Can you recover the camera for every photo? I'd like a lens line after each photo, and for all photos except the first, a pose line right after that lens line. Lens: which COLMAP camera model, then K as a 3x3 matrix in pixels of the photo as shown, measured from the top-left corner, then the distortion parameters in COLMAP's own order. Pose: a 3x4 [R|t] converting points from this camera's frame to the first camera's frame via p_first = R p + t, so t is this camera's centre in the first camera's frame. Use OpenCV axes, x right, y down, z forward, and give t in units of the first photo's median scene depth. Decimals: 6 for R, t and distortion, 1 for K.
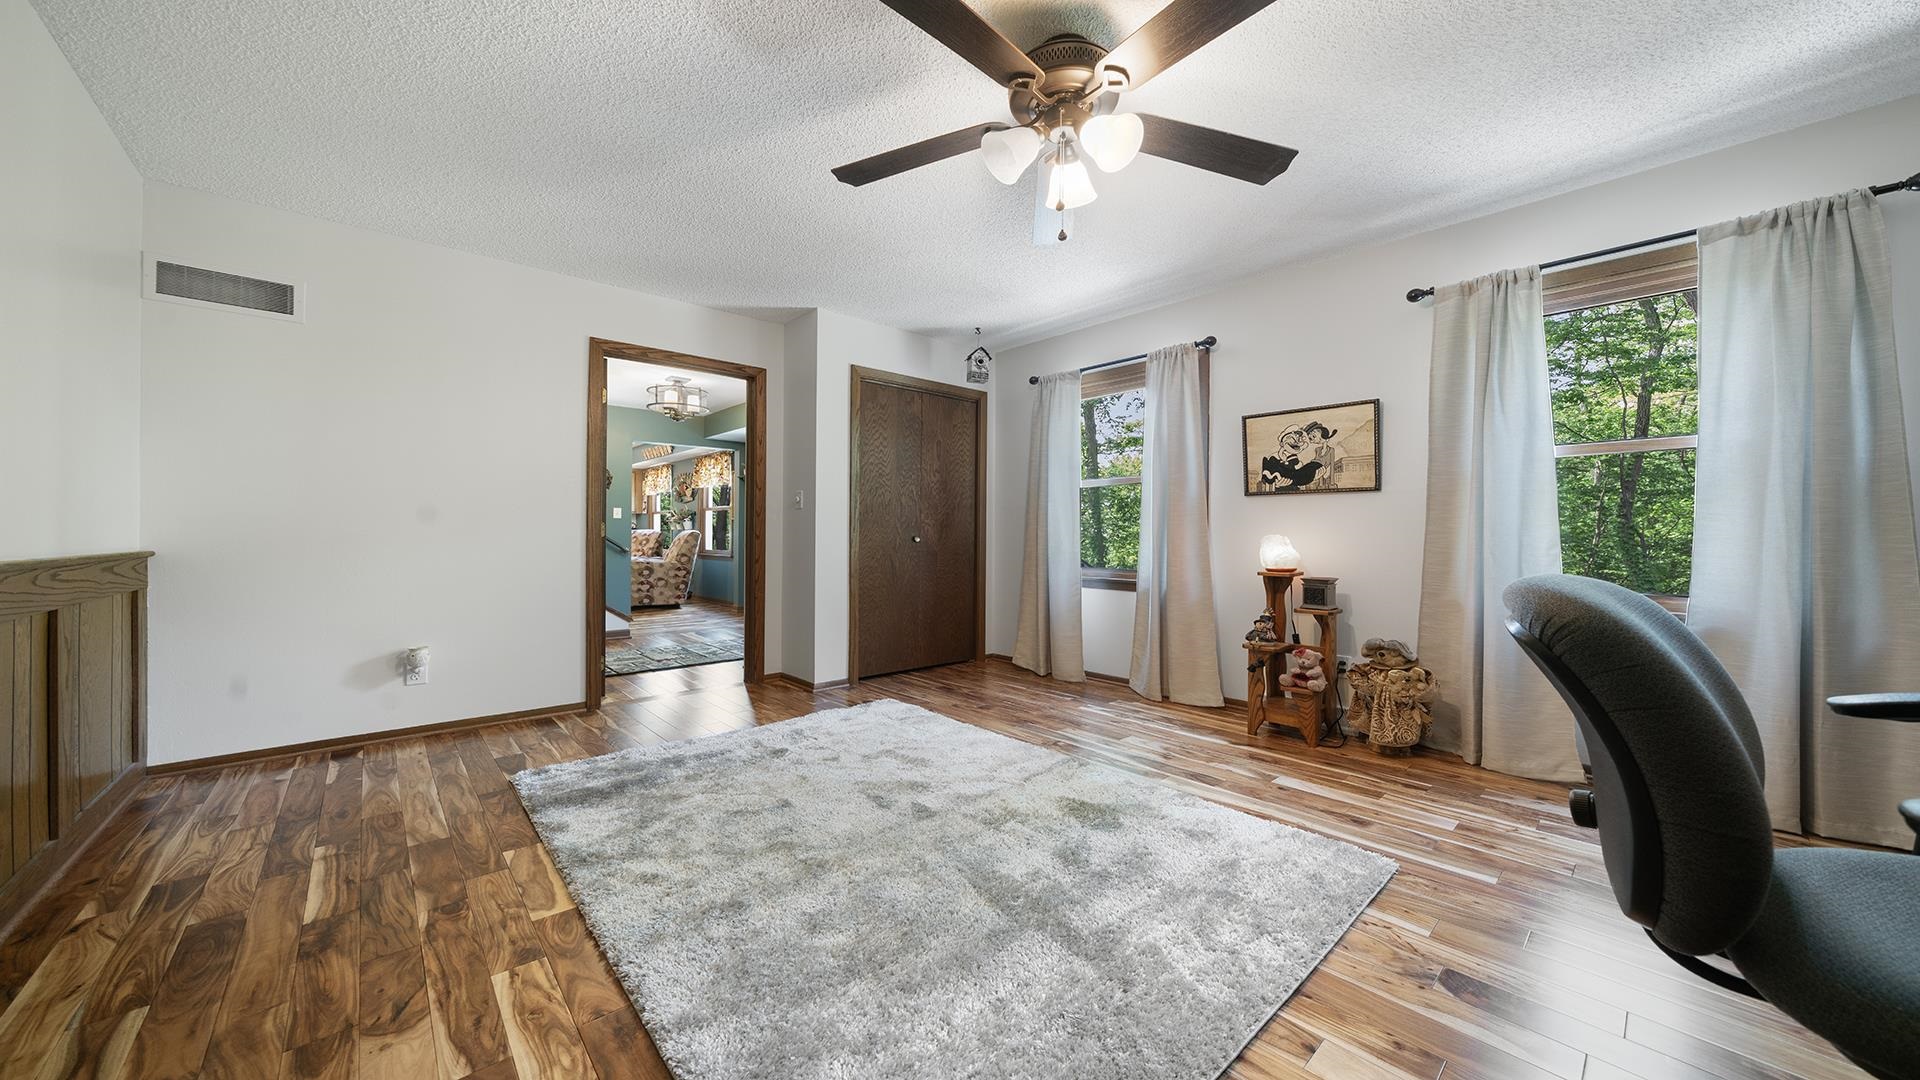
lens RADIAL K [[650.7, 0, 968.7], [0, 650.7, 538.1], [0, 0, 1]] dist [-0.007957, -0.000032]
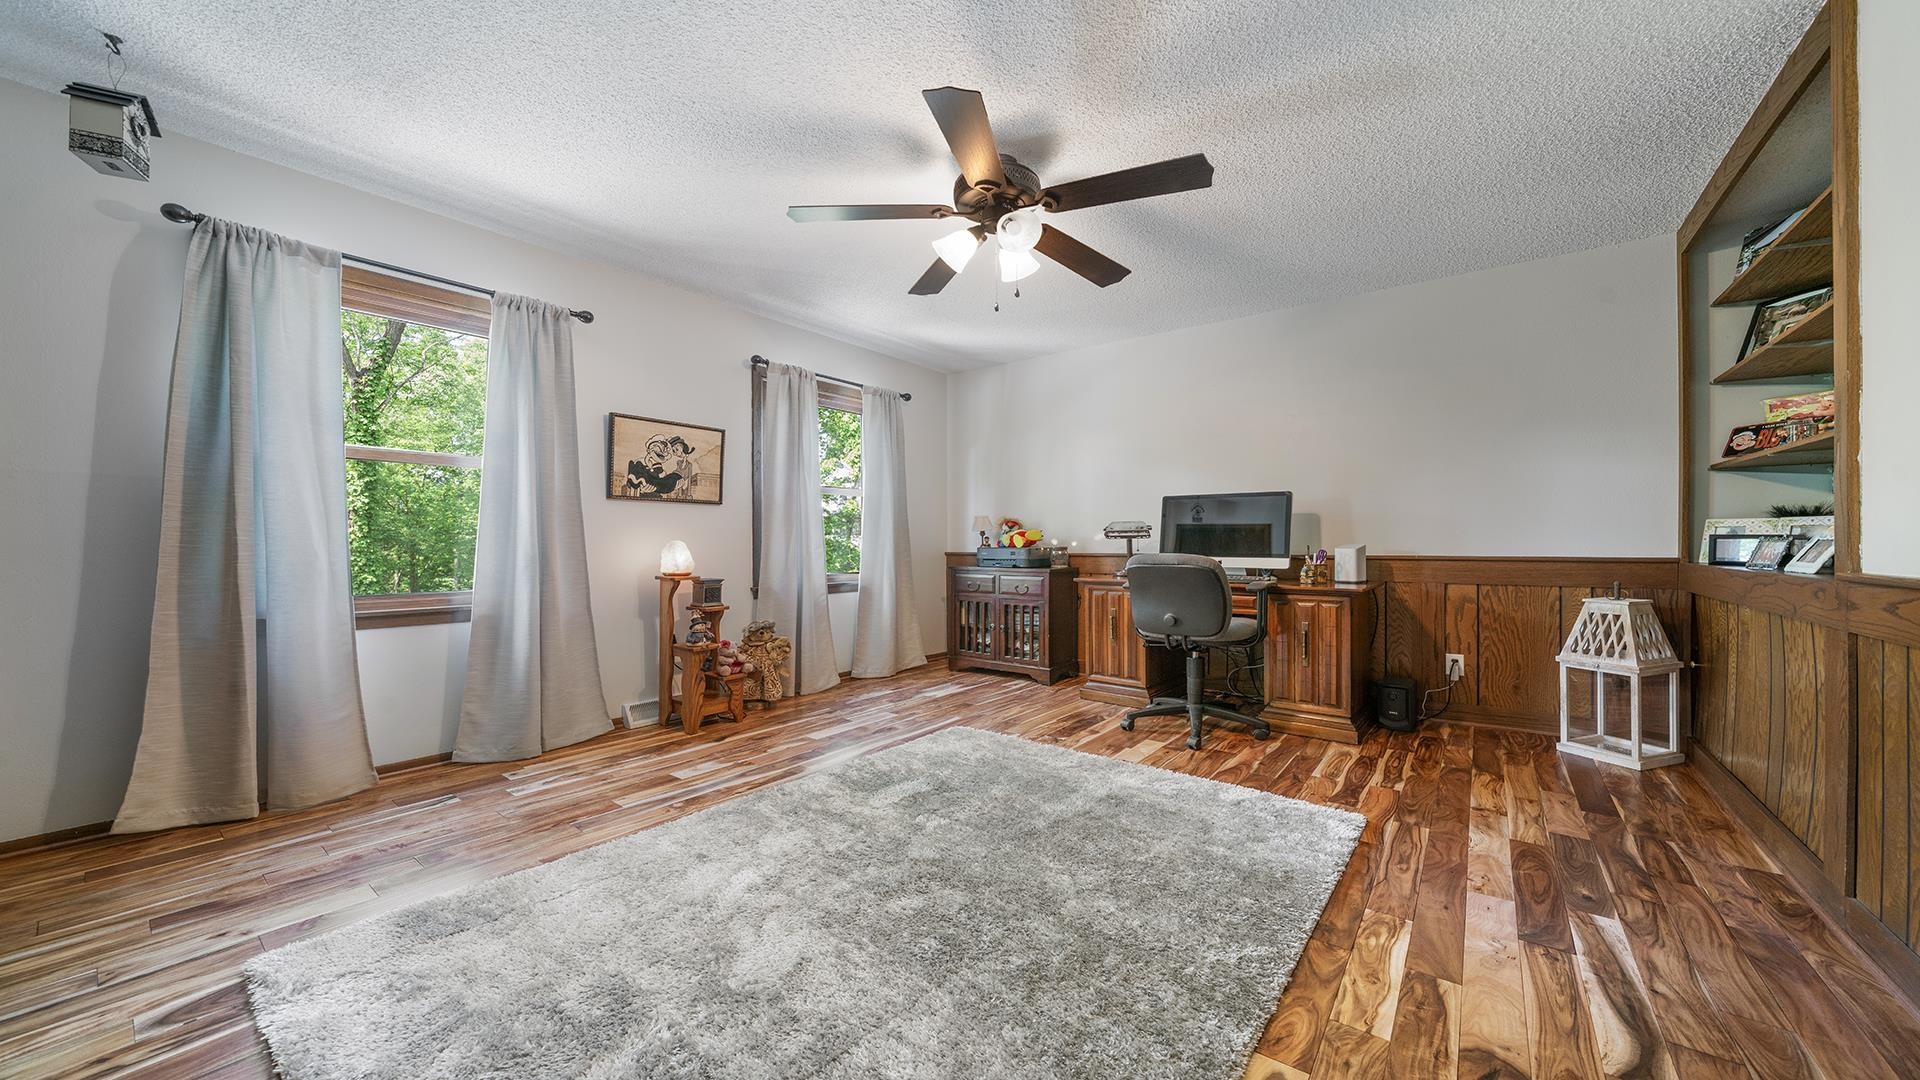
lens RADIAL K [[650.7, 0, 968.7], [0, 650.7, 538.1], [0, 0, 1]] dist [-0.007957, -0.000032]
pose [[-0.150028, 0.002406, 0.988679, -0.636545], [0.003697, 0.999991, -0.001873, -0.005241], [-0.988675, 0.003374, -0.150035, 0.707645]]
